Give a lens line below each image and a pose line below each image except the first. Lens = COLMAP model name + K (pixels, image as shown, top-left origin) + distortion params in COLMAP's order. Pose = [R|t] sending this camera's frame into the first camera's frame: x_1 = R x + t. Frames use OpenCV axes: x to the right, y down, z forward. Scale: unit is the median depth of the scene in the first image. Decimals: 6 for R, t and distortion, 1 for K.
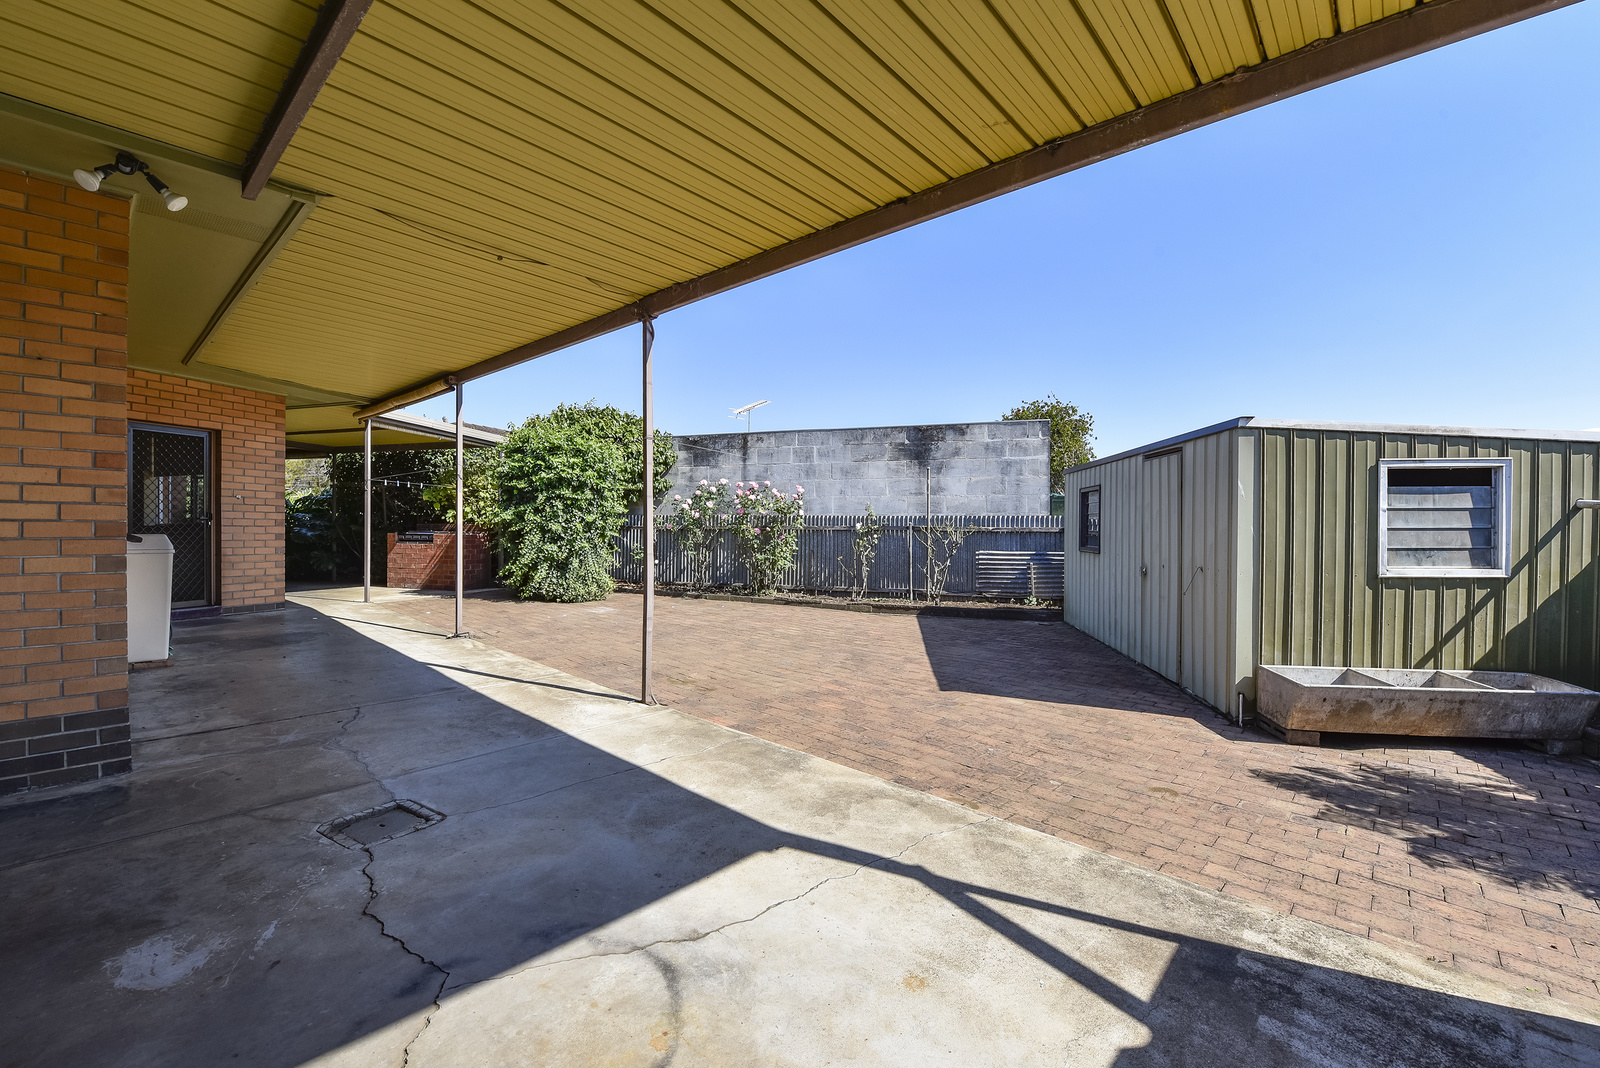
lens RADIAL K [[658.0, 0, 796.9], [0, 658.0, 530.3], [0, 0, 1]] dist [-0.001014, -0.000048]
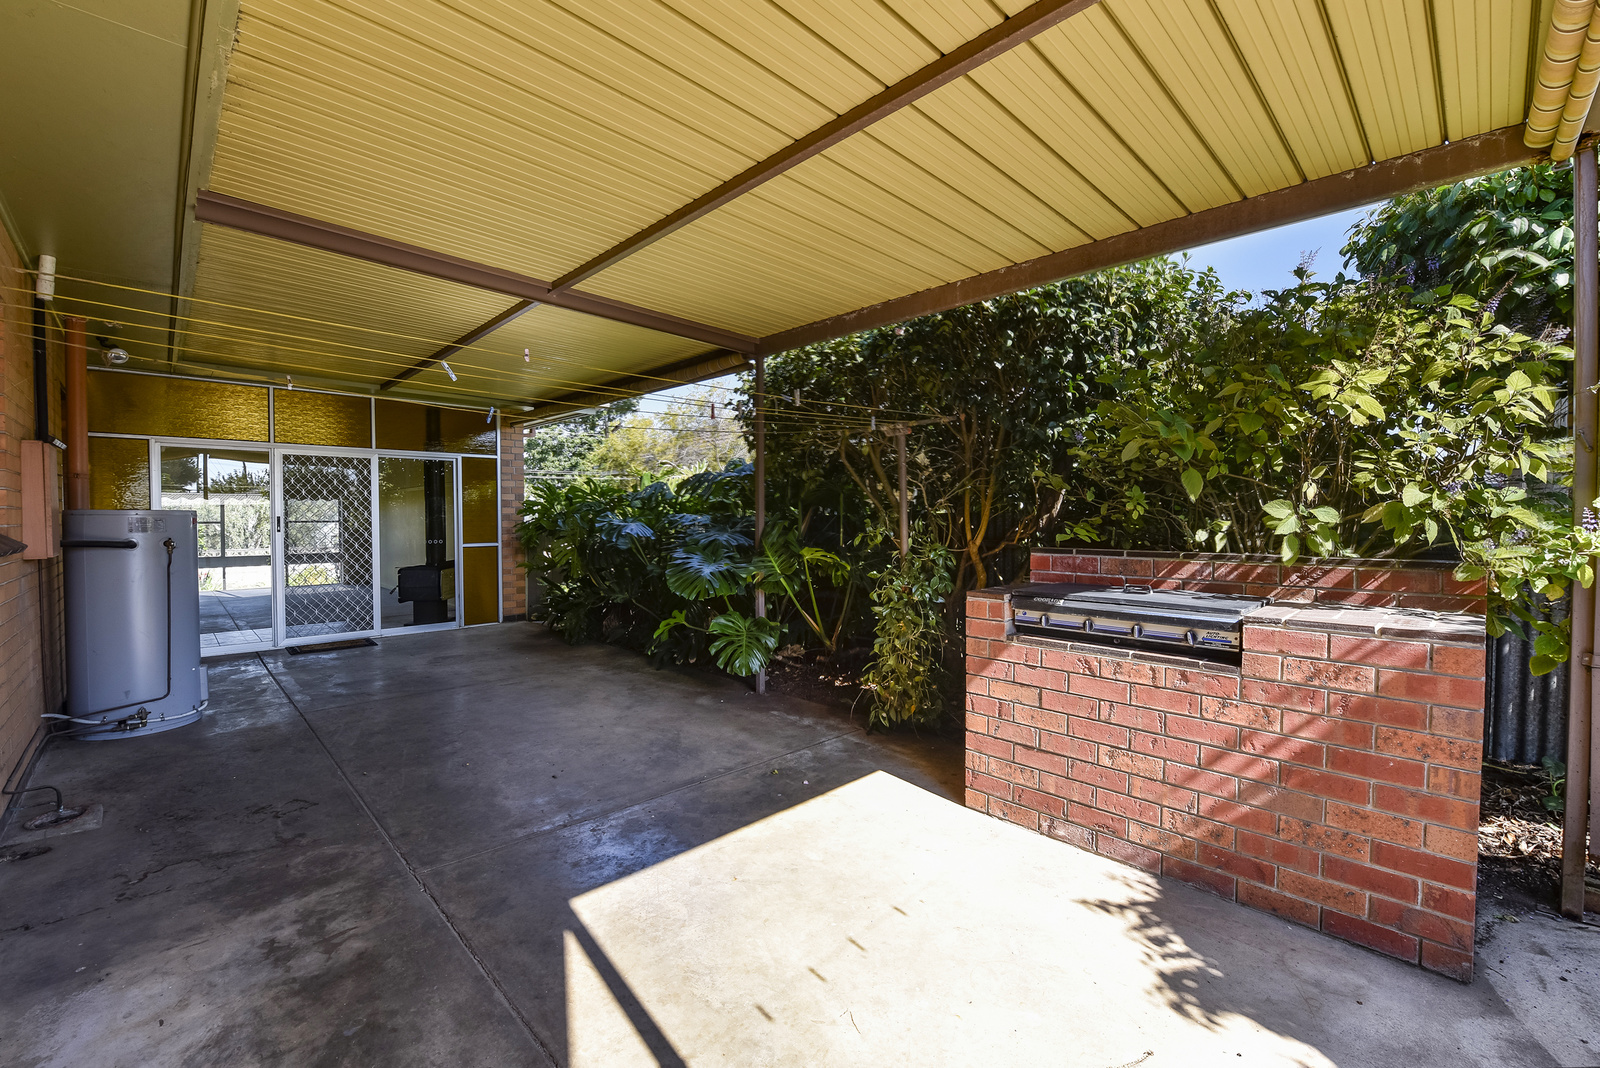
lens RADIAL K [[658.0, 0, 801.3], [0, 658.0, 535.0], [0, 0, 1]] dist [-0.001014, -0.000048]
pose [[0.886382, 0.006462, -0.462910, -0.506864], [0.003818, 0.999767, 0.021268, -0.022159], [0.462939, -0.020619, 0.886150, 0.675379]]
